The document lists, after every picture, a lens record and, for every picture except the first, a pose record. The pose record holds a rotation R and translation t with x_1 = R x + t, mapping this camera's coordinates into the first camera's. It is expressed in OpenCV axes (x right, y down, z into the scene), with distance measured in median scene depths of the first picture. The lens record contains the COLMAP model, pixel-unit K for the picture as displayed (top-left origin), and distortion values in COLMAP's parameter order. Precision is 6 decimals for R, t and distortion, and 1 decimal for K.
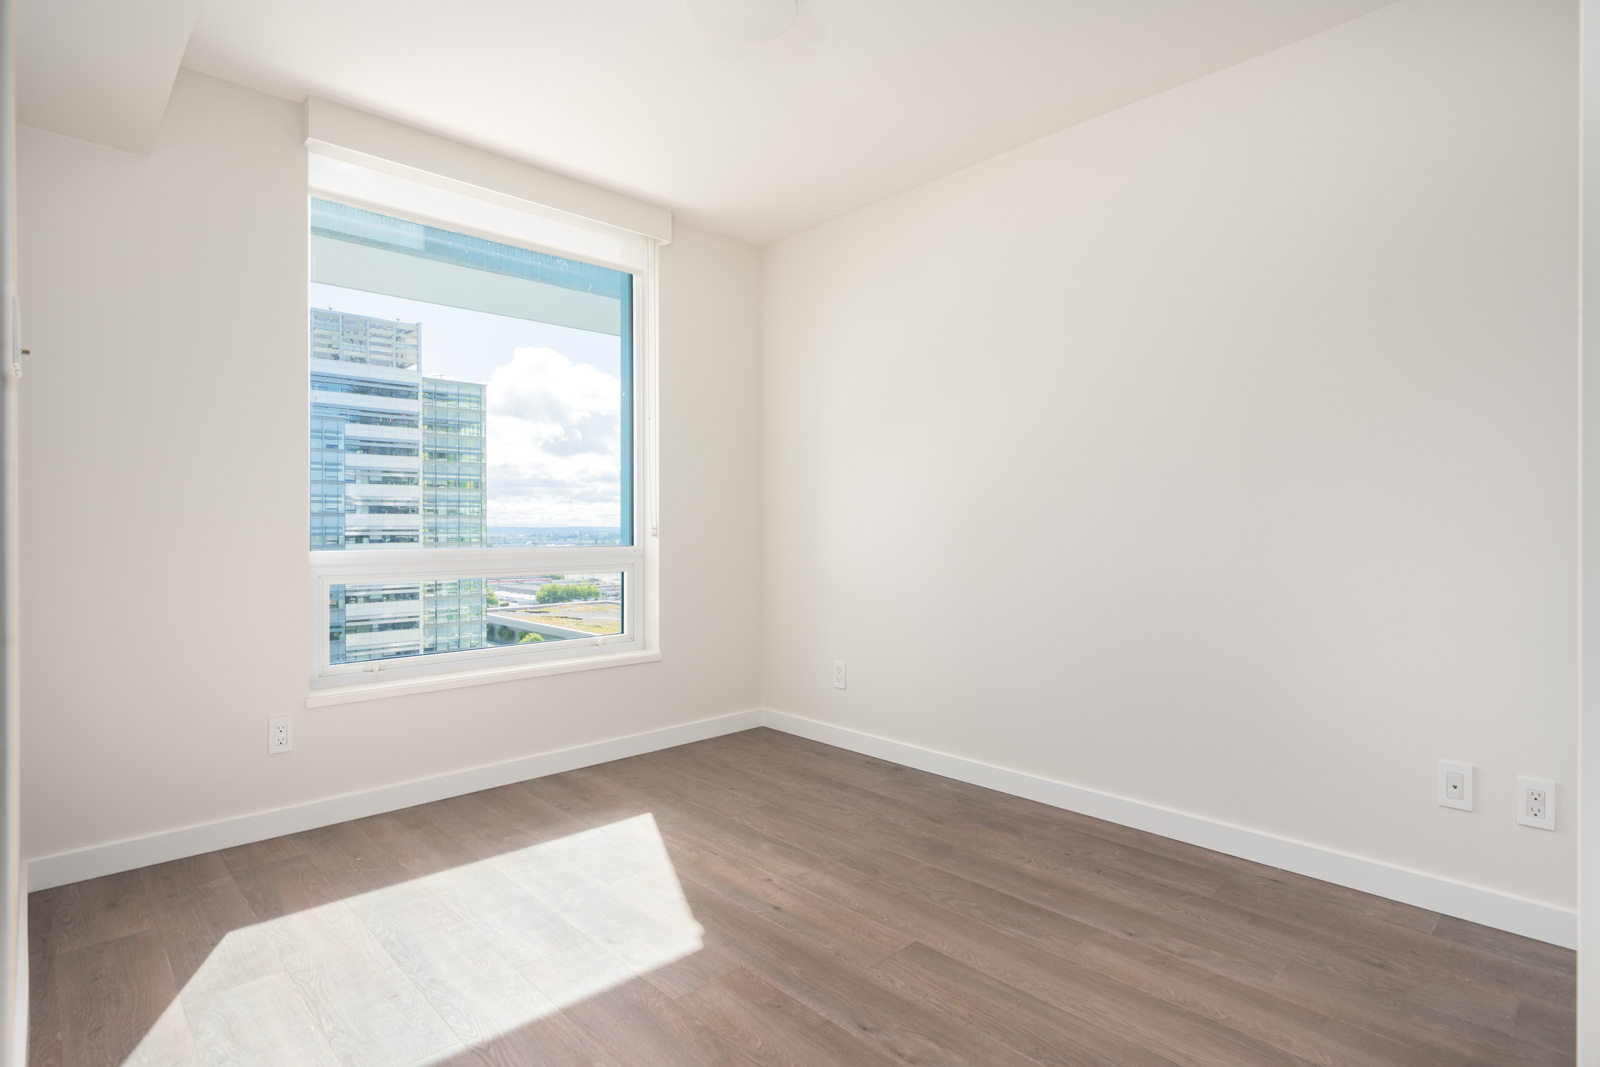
lens RADIAL K [[826.9, 0, 811.0], [0, 826.9, 535.6], [0, 0, 1]] dist [0.000459, -0.001153]
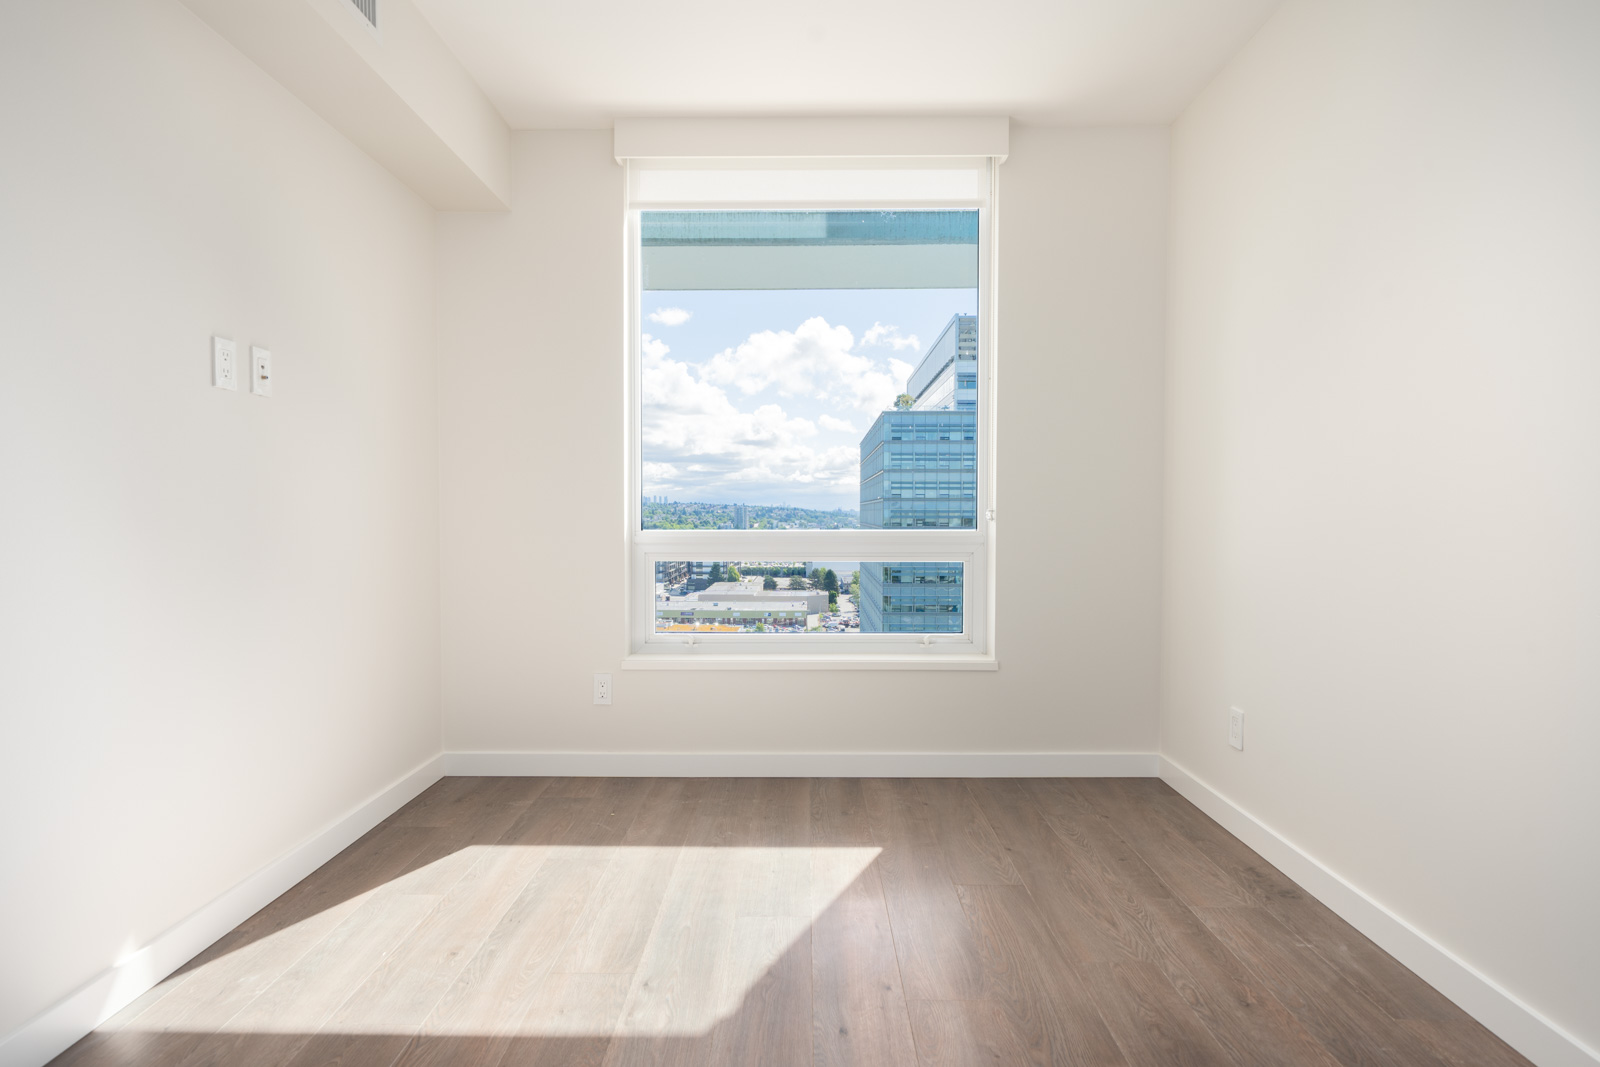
lens RADIAL K [[826.9, 0, 784.4], [0, 826.9, 538.6], [0, 0, 1]] dist [0.000459, -0.001153]
pose [[0.706986, 0.025004, -0.706785, 0.316211], [-0.008488, 0.999603, 0.026872, -0.001766], [0.707177, -0.012999, 0.706917, 0.336710]]
